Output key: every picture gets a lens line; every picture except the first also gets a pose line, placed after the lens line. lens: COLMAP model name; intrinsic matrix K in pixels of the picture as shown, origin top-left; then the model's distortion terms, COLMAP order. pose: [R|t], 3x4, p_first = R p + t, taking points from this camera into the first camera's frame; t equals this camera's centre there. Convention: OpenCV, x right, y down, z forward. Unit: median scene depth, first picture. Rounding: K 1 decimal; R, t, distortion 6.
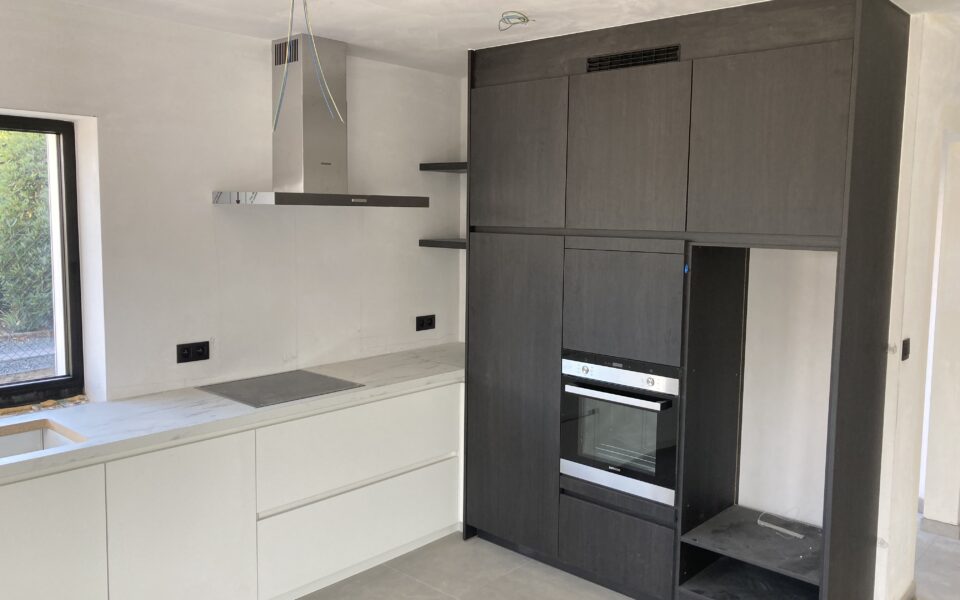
lens RADIAL K [[777.4, 0, 485.2], [0, 777.4, 284.0], [0, 0, 1]] dist [0.011373, 0.003851]
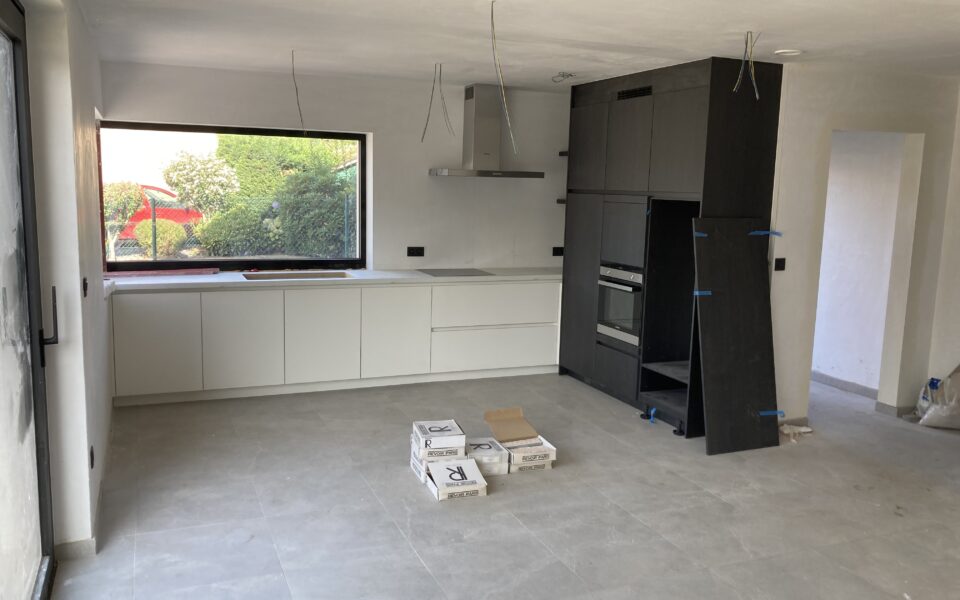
lens RADIAL K [[772.3, 0, 480.0], [0, 772.3, 300.0], [0, 0, 1]] dist [0.003042, -0.001255]
pose [[0.905396, 0.071524, -0.418501, 0.602415], [-0.051554, 0.996935, 0.058846, 0.087337], [0.421427, -0.031704, 0.906308, -0.703756]]
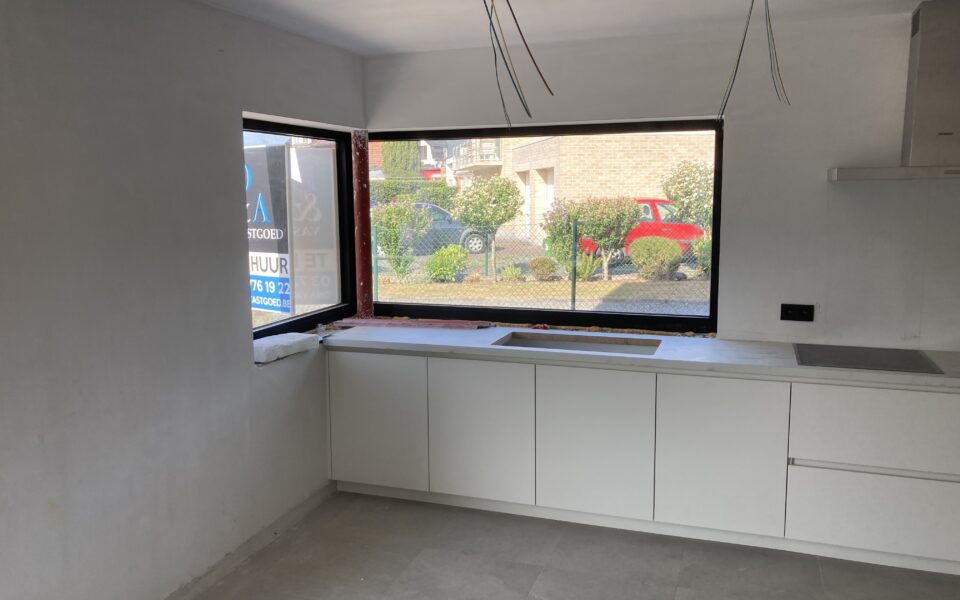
lens RADIAL K [[777.4, 0, 485.2], [0, 777.4, 284.0], [0, 0, 1]] dist [0.011373, 0.003851]
pose [[0.386148, 0.092472, -0.917790, 0.493724], [-0.068572, 0.995087, 0.071409, -0.003720], [0.919884, 0.035360, 0.390592, 0.141072]]
